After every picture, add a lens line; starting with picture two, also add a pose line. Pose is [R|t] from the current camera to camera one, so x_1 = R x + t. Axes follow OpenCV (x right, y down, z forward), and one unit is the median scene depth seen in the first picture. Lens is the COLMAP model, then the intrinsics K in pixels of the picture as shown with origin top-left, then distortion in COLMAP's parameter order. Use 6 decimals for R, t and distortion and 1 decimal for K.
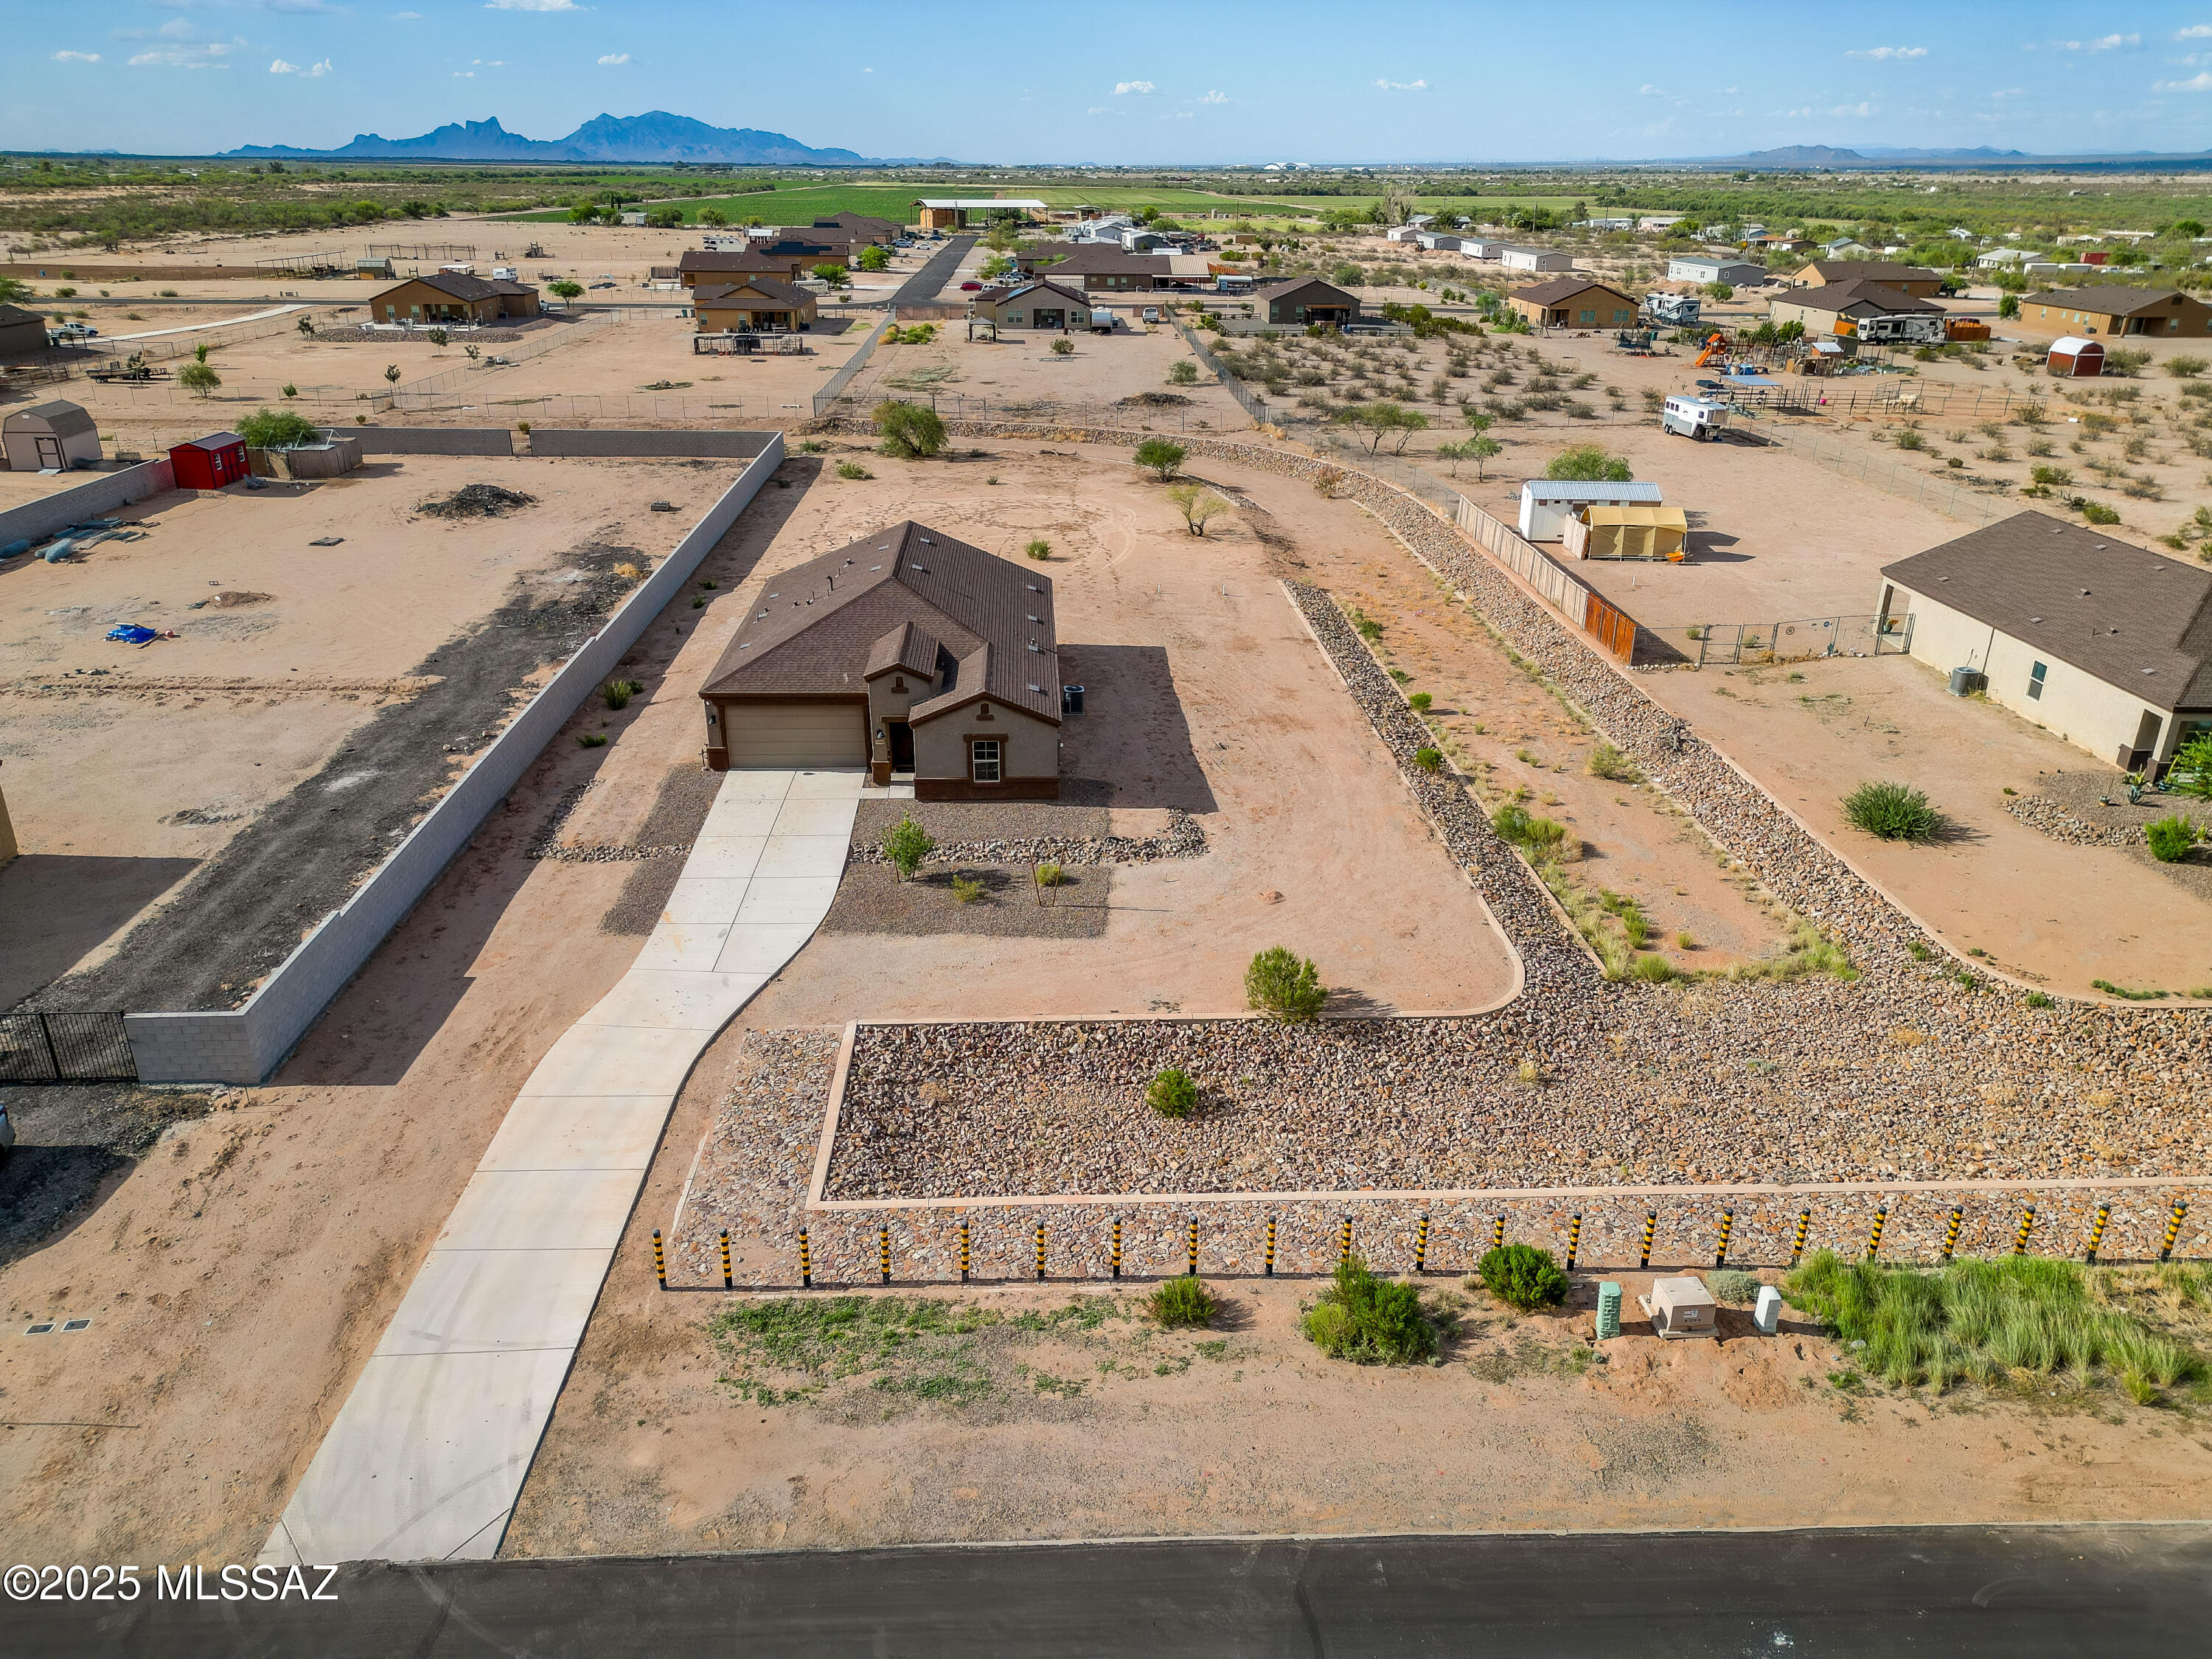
lens RADIAL K [[1549.6, 0, 1103.8], [0, 1549.6, 828.3], [0, 0, 1]] dist [0.067973, -0.060859]
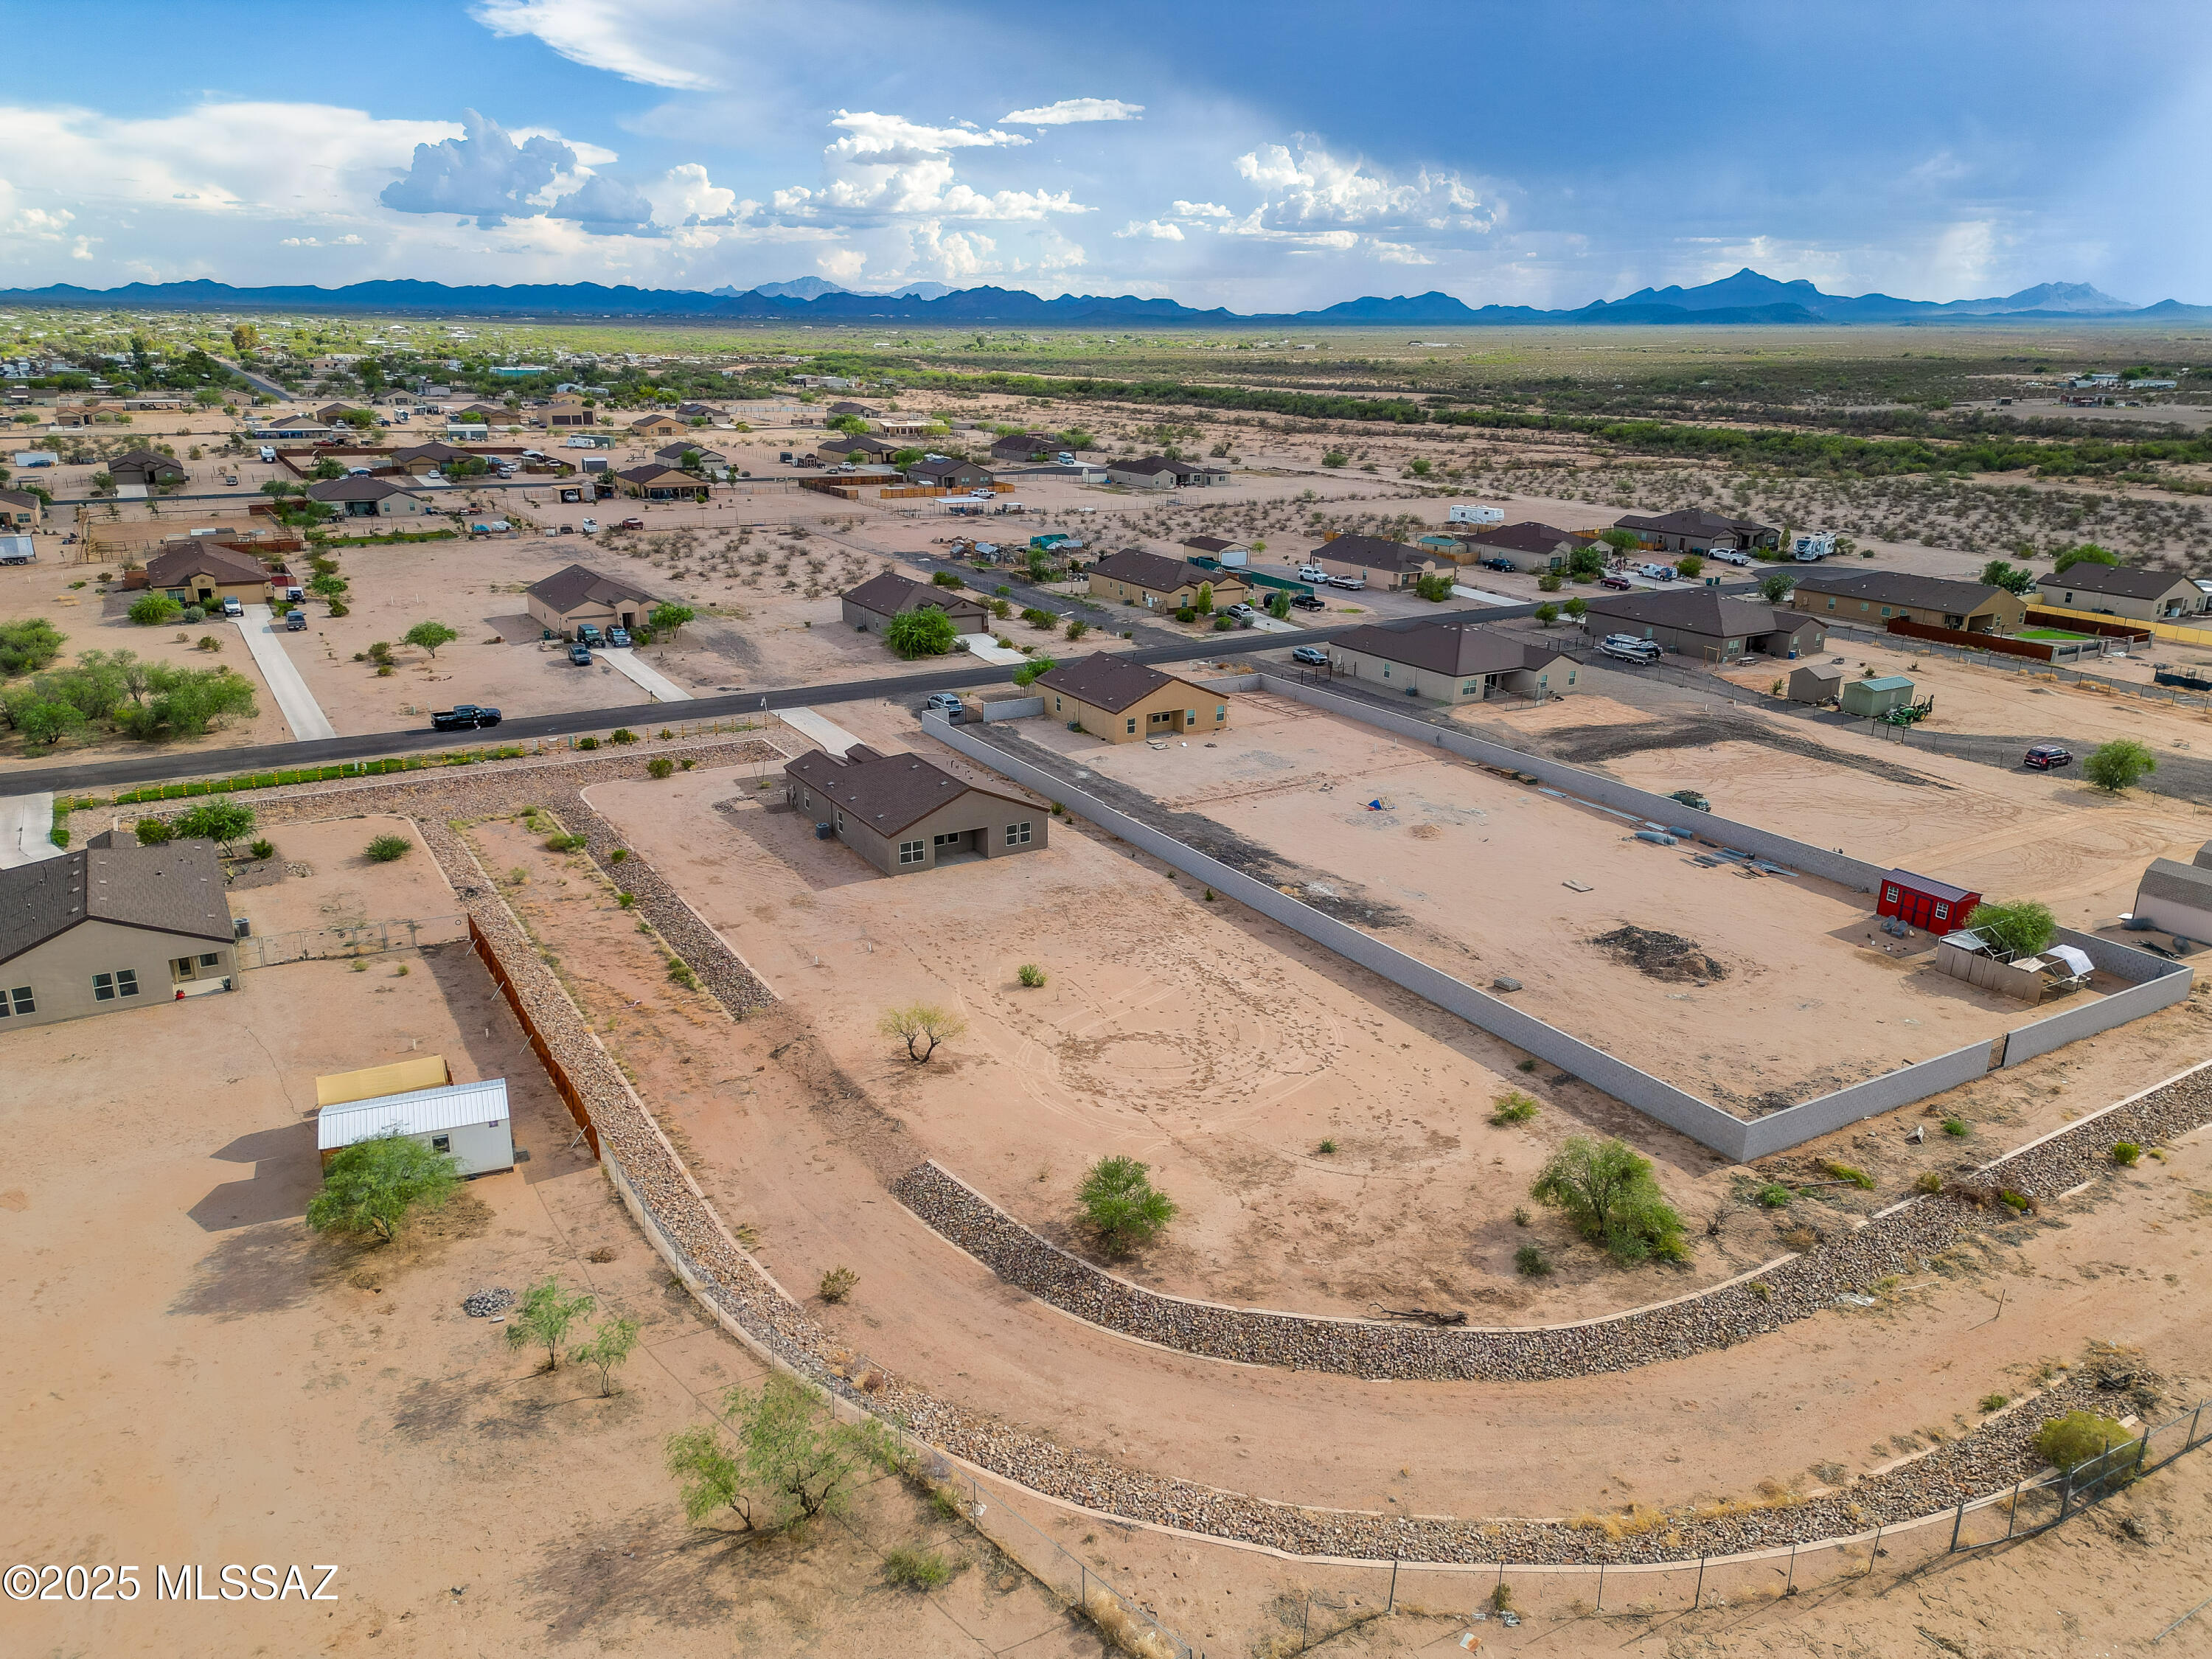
lens RADIAL K [[1549.6, 0, 1103.8], [0, 1549.6, 828.3], [0, 0, 1]] dist [0.067973, -0.060859]
pose [[-0.877948, 0.127806, -0.461382, 0.592526], [-0.206708, 0.768063, 0.606095, -1.406493], [0.431833, 0.627491, -0.647901, 2.595024]]
